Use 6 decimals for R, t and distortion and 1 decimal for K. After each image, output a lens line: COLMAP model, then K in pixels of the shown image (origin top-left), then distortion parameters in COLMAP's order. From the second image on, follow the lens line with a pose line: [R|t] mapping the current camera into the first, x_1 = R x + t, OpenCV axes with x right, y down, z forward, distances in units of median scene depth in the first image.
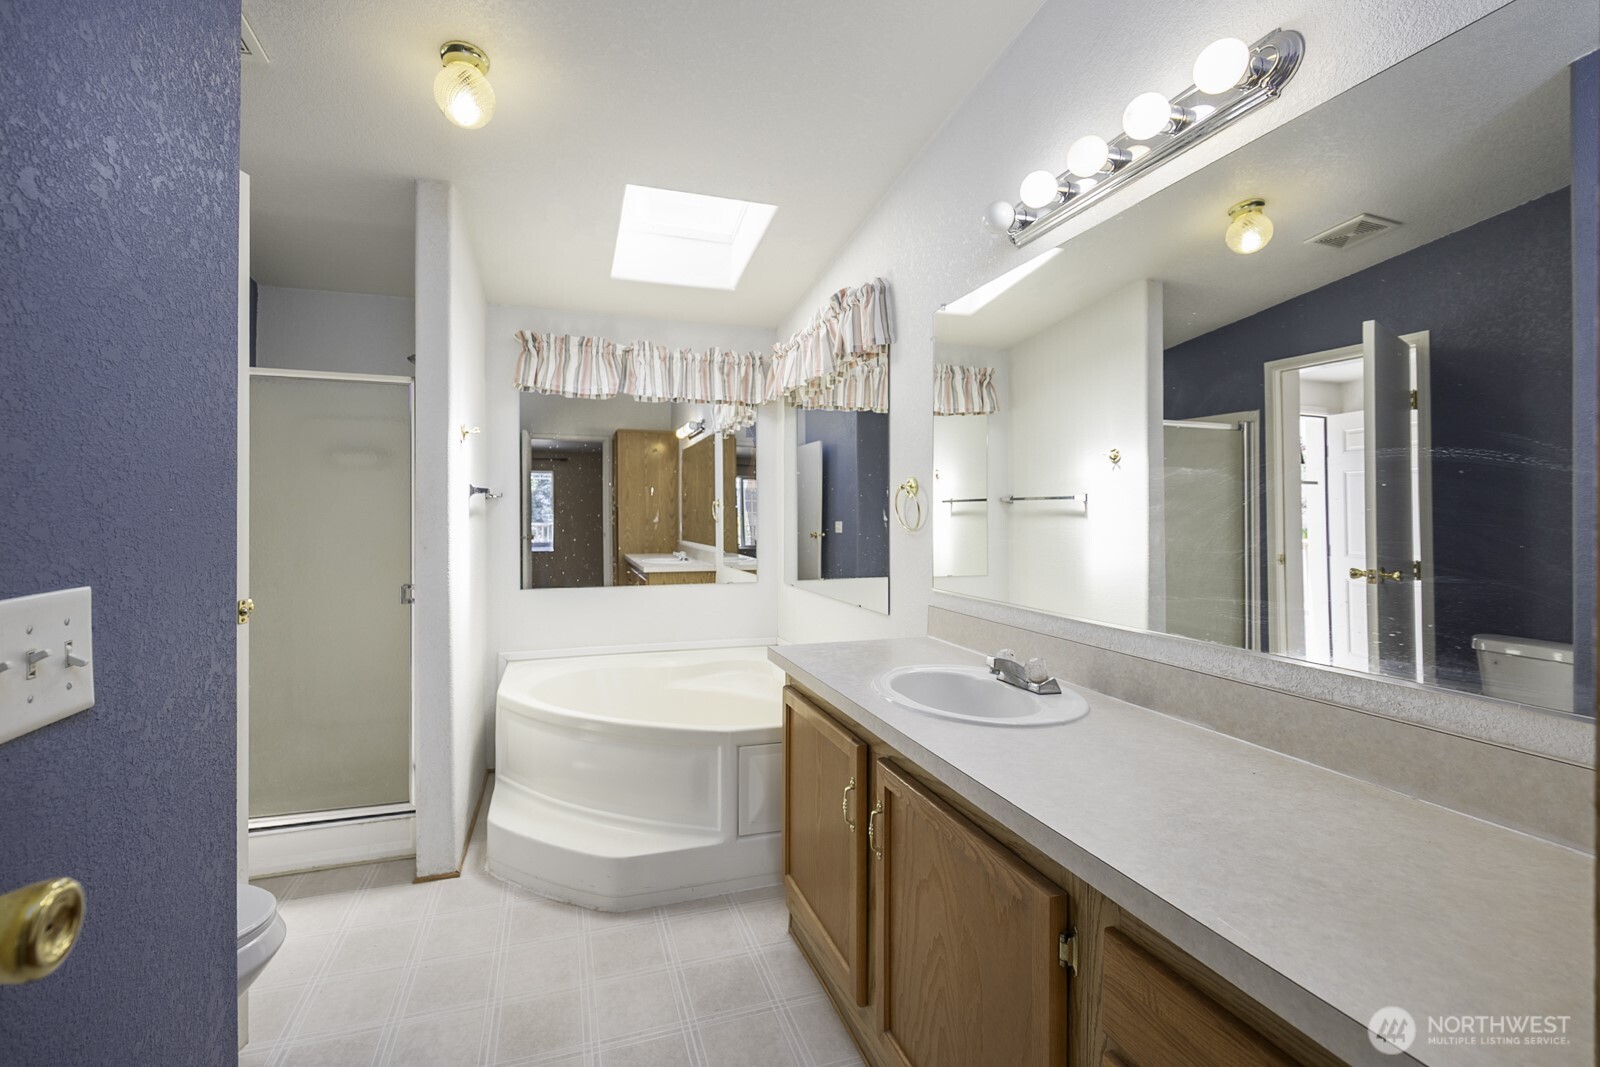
lens RADIAL K [[641.5, 0, 795.0], [0, 641.5, 526.2], [0, 0, 1]] dist [-0.009196, 0.001531]
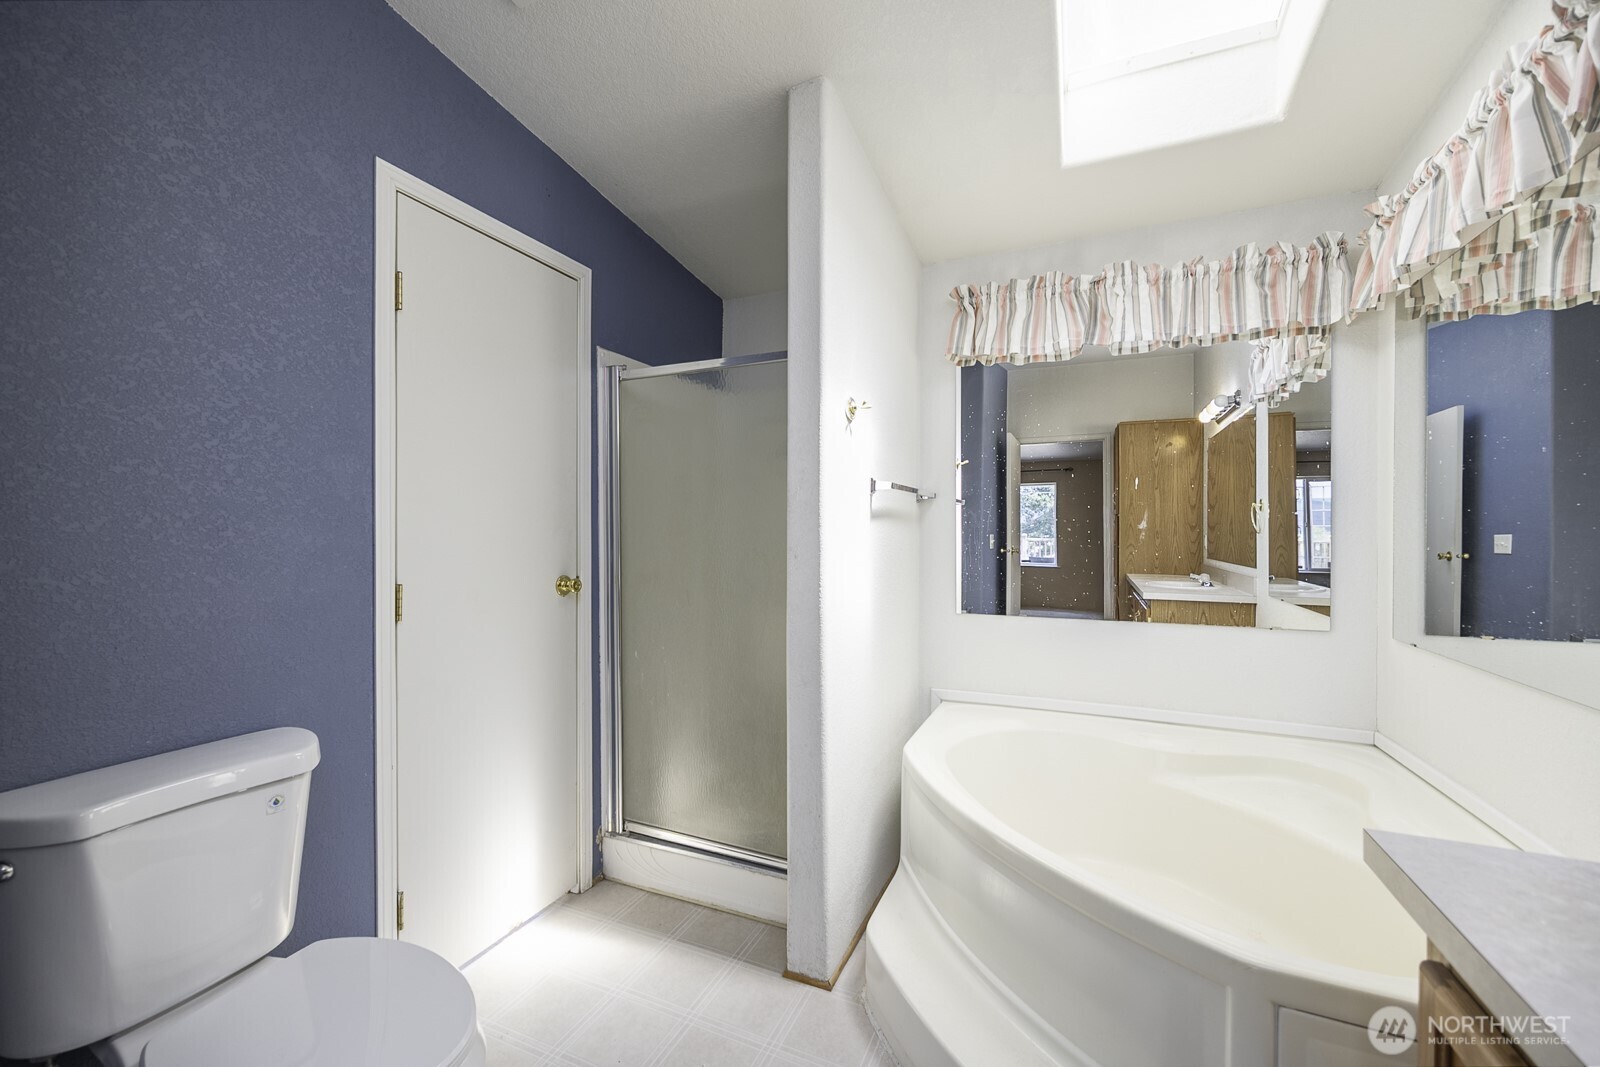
lens RADIAL K [[641.5, 0, 826.1], [0, 641.5, 538.0], [0, 0, 1]] dist [-0.009196, 0.001531]
pose [[0.746165, 0.003693, -0.665751, -0.017424], [-0.008634, 0.999954, -0.004131, 0.008720], [0.665706, 0.008830, 0.746162, 0.274320]]
